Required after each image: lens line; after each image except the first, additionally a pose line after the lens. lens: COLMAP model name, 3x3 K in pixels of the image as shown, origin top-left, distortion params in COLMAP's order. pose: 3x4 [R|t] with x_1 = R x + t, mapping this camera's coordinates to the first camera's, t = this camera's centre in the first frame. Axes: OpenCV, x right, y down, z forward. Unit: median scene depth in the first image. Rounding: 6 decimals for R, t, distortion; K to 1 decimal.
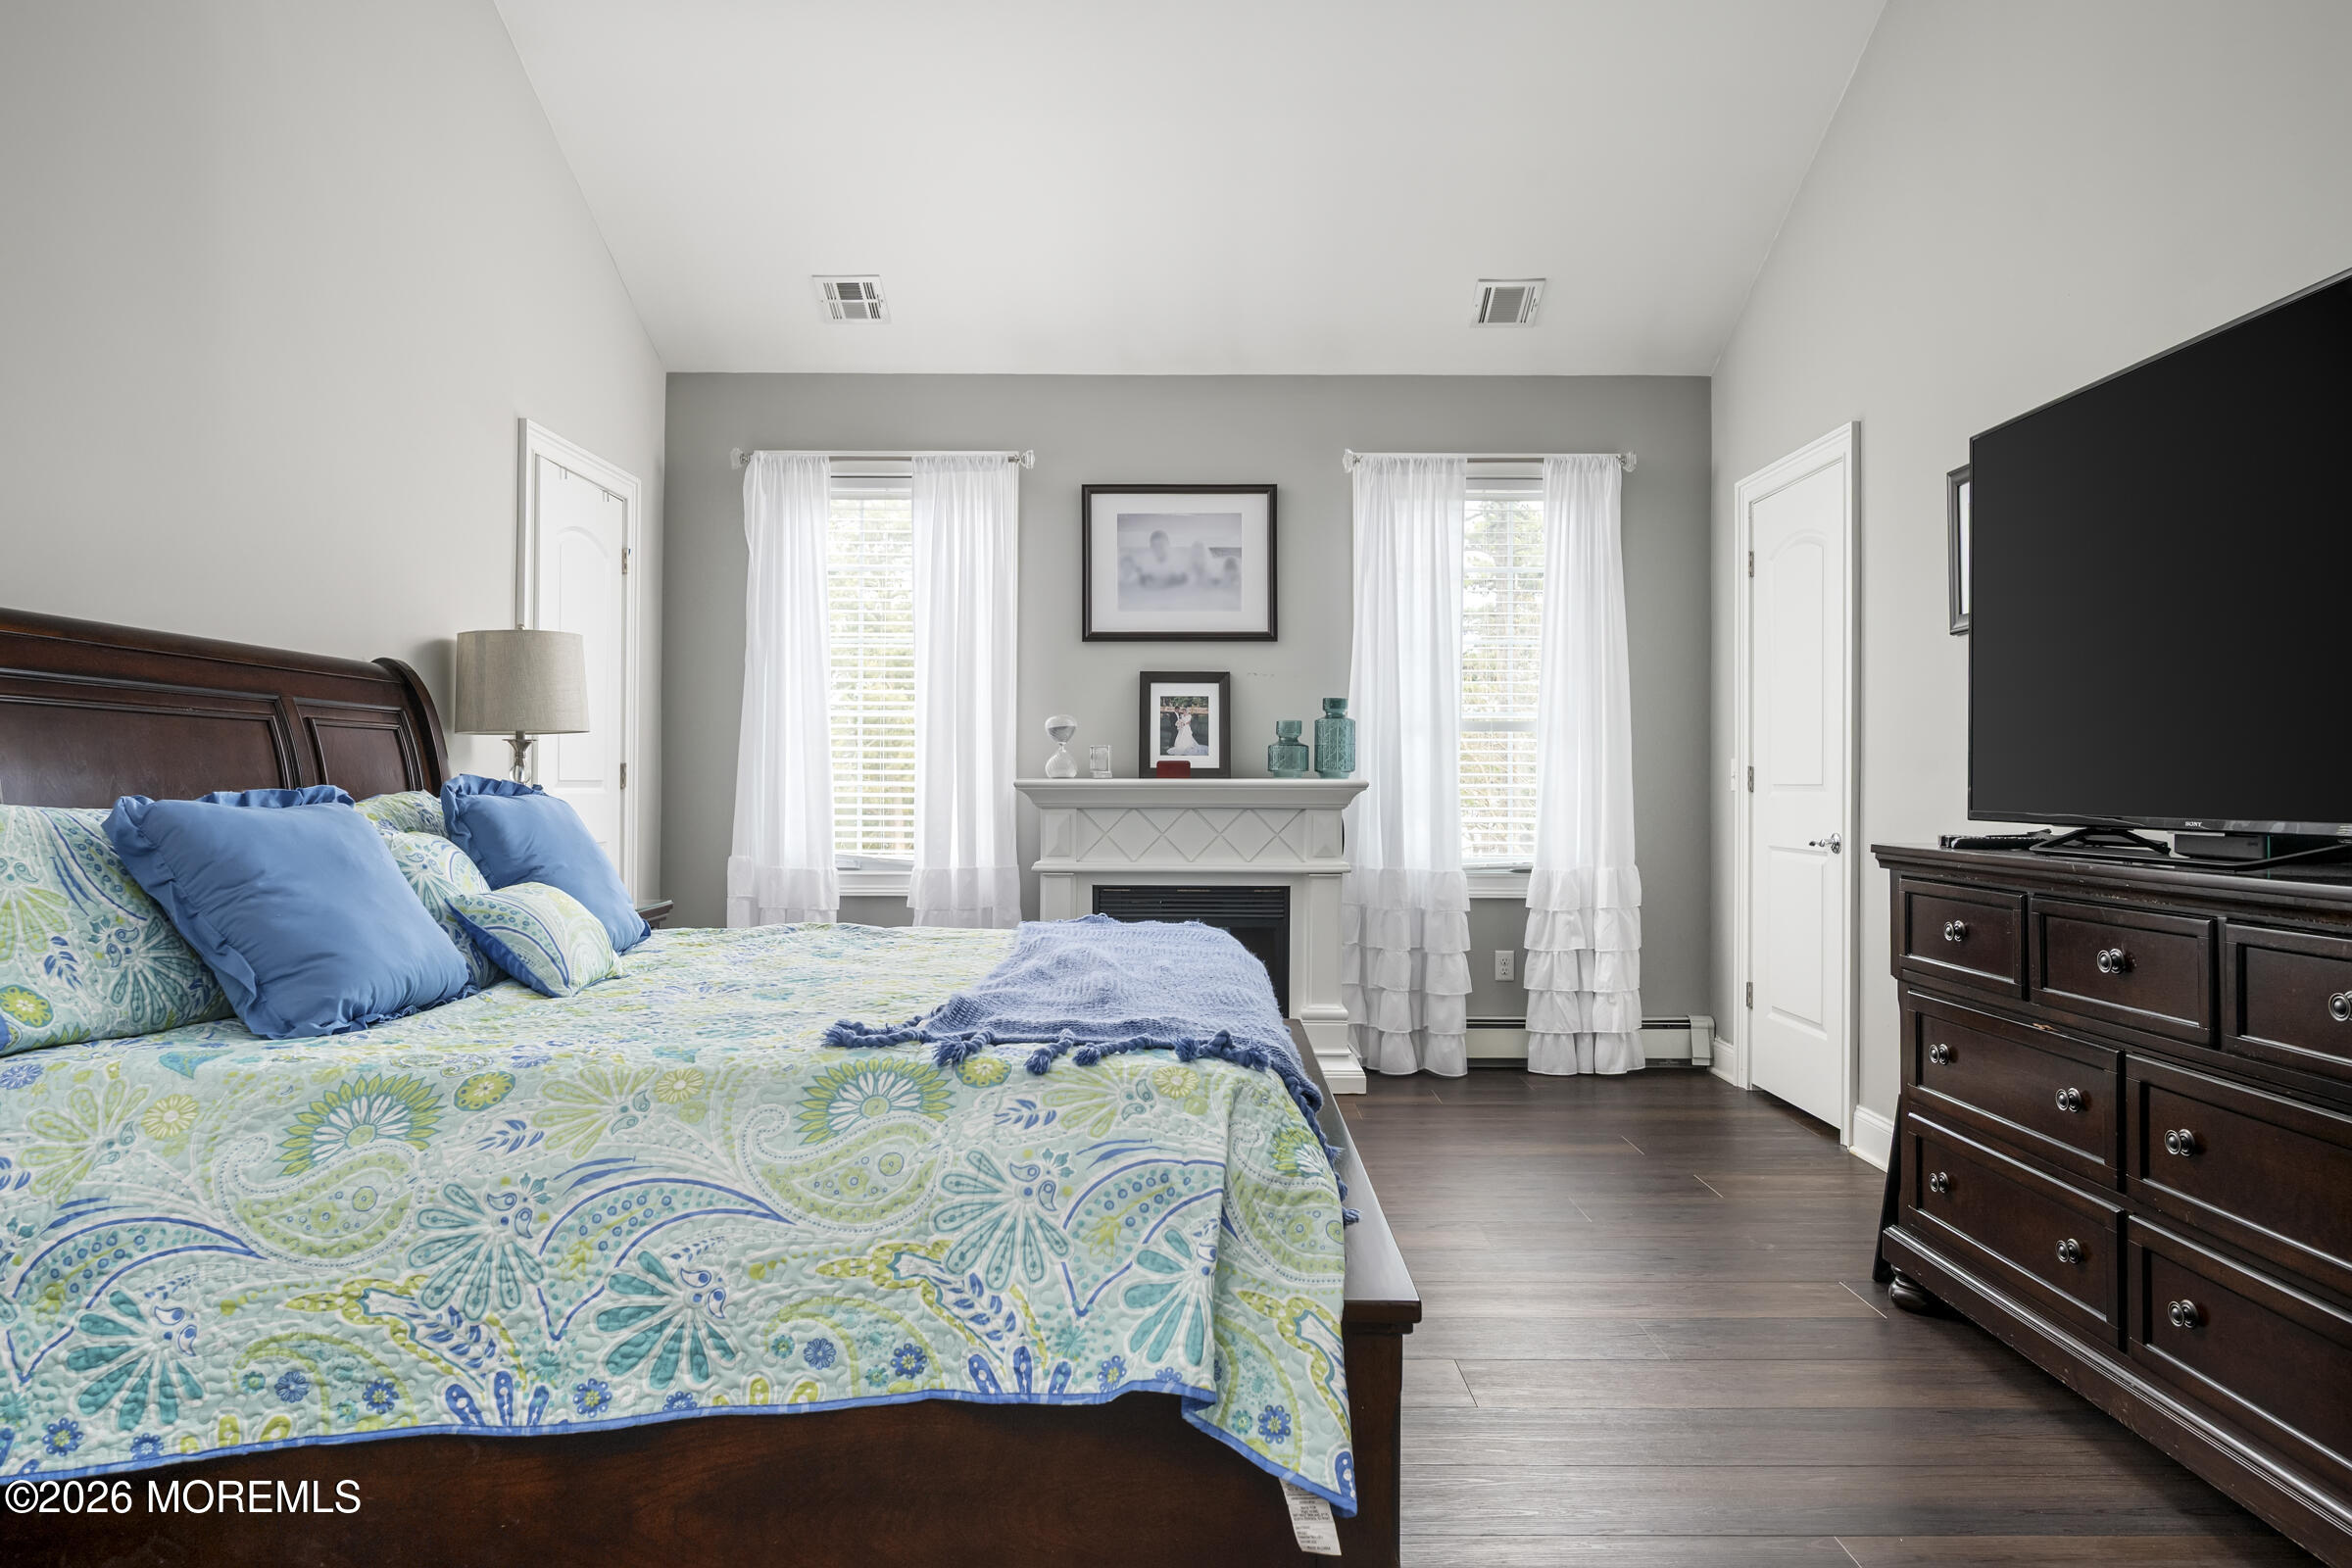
lens RADIAL K [[1469.3, 0, 1178.5], [0, 1469.3, 773.9], [0, 0, 1]] dist [-0.004442, 0.002645]
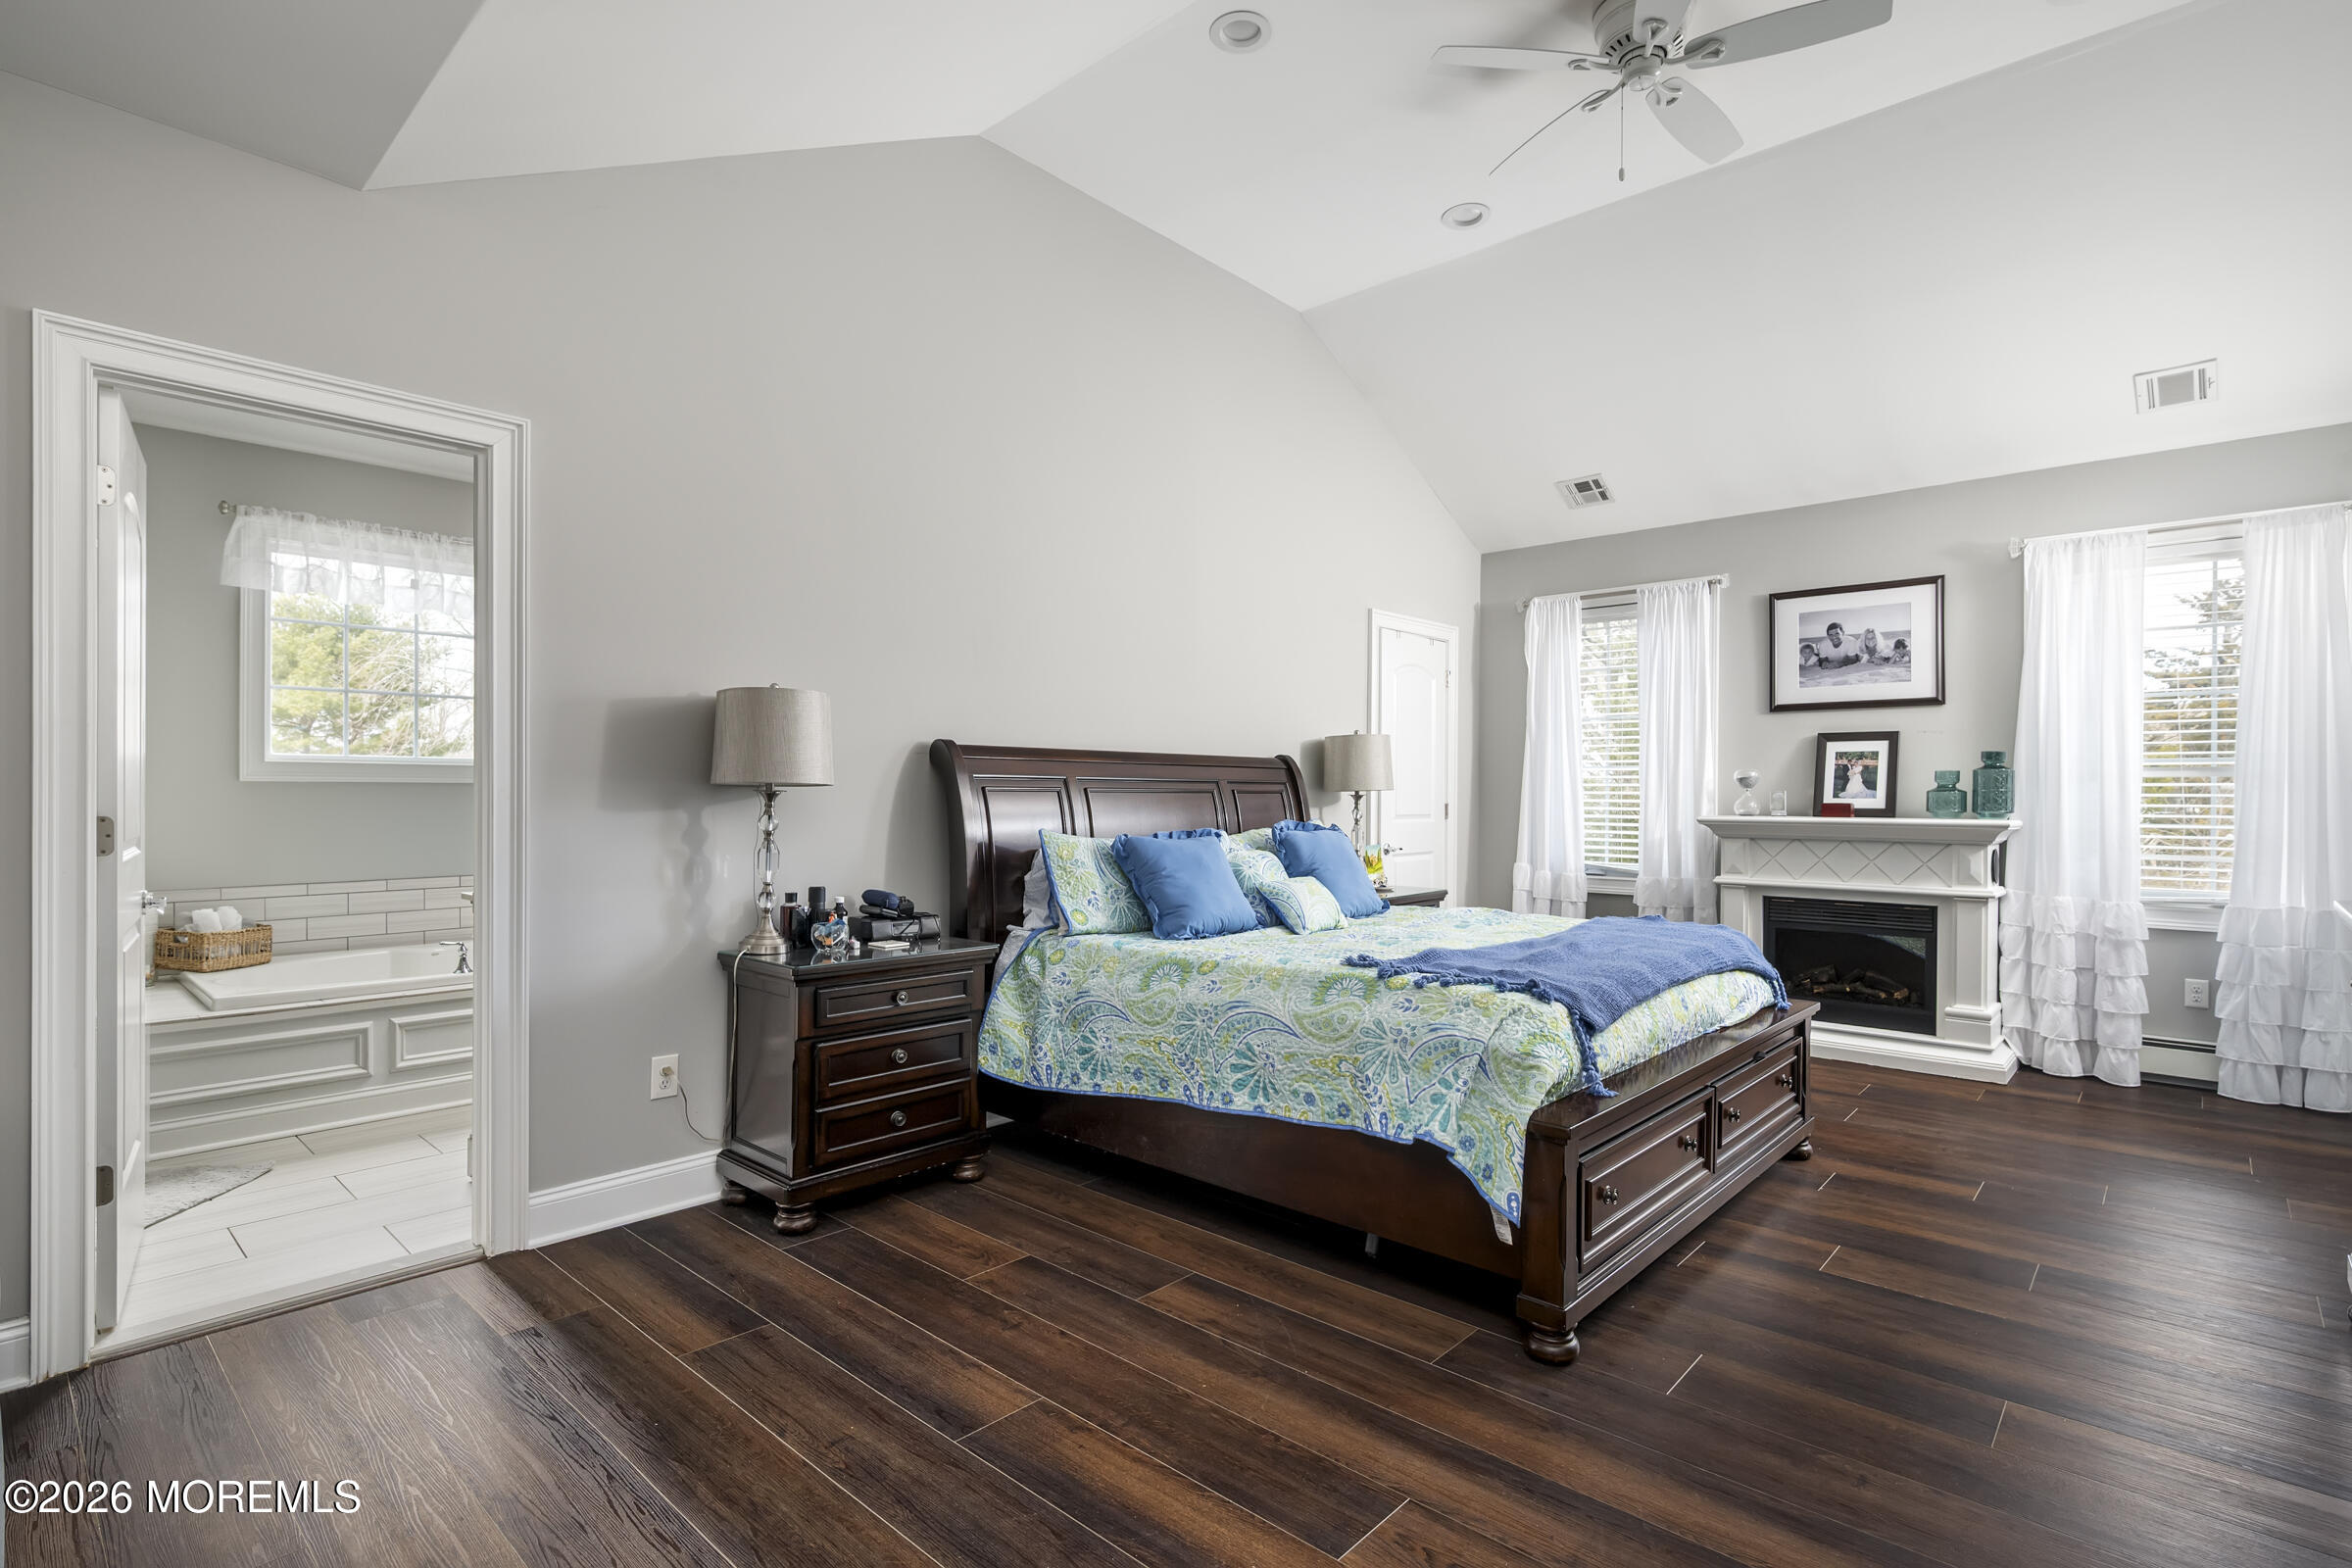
lens RADIAL K [[1132.2, 0, 1177.0], [0, 1132.2, 795.7], [0, 0, 1]] dist [-0.002069, -0.000593]
pose [[0.739536, 0.001355, -0.673116, 0.351998], [0.003042, 0.999981, 0.005356, -0.033726], [0.673110, -0.006009, 0.739518, -0.183036]]
